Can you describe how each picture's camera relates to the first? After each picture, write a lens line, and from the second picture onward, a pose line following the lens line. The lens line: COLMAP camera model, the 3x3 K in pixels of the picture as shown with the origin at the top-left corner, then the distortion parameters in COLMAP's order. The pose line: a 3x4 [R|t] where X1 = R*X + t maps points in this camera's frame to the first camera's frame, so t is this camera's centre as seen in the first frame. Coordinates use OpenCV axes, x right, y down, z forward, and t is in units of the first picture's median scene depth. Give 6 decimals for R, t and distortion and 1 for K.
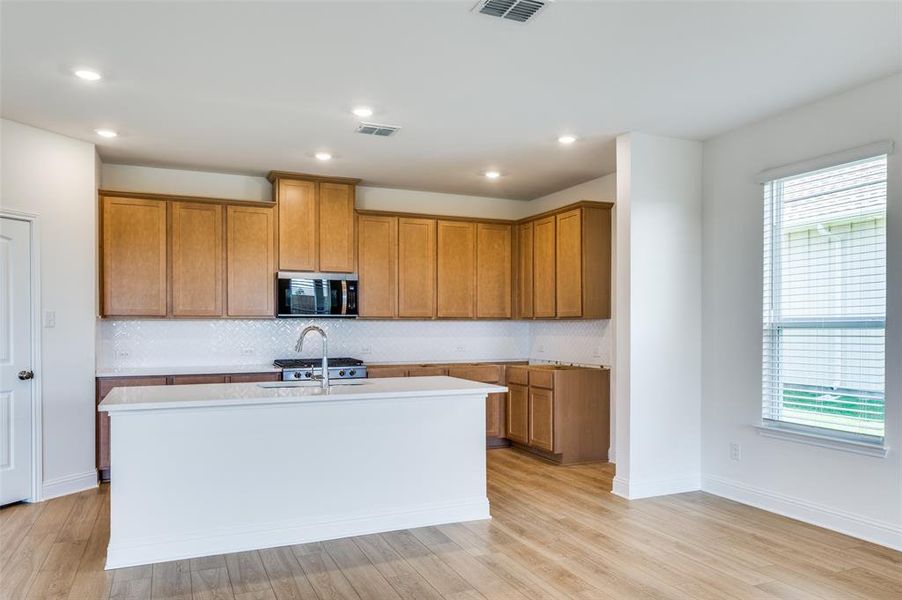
lens RADIAL K [[676.1, 0, 471.7], [0, 676.1, 332.5], [0, 0, 1]] dist [-0.006267, -0.005258]
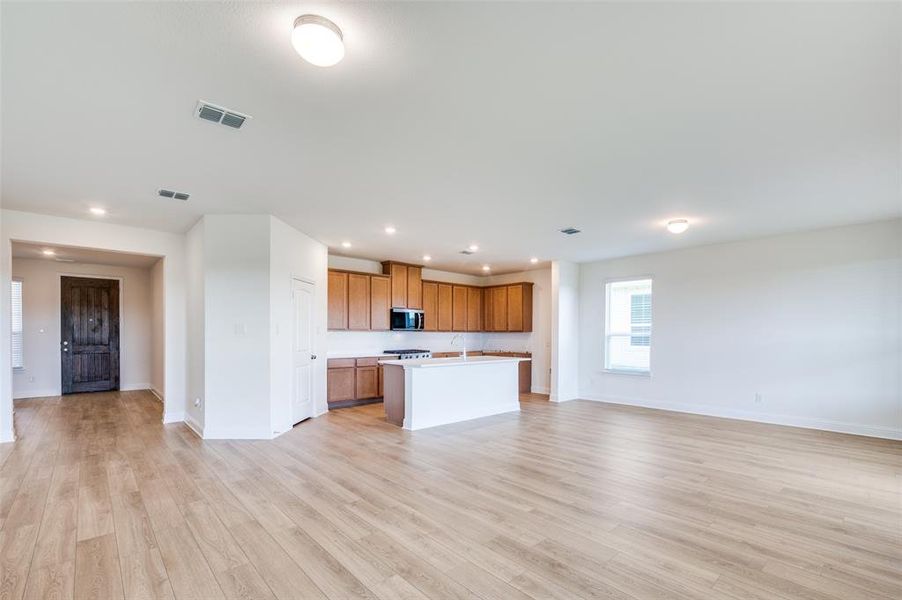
lens RADIAL K [[405.7, 0, 486.9], [0, 405.7, 342.1], [0, 0, 1]] dist [-0.001650, -0.000920]
pose [[0.939474, -0.001865, 0.342614, -0.428331], [-0.001469, 0.999954, 0.009471, 0.002255], [-0.342616, -0.009401, 0.939428, -0.280187]]
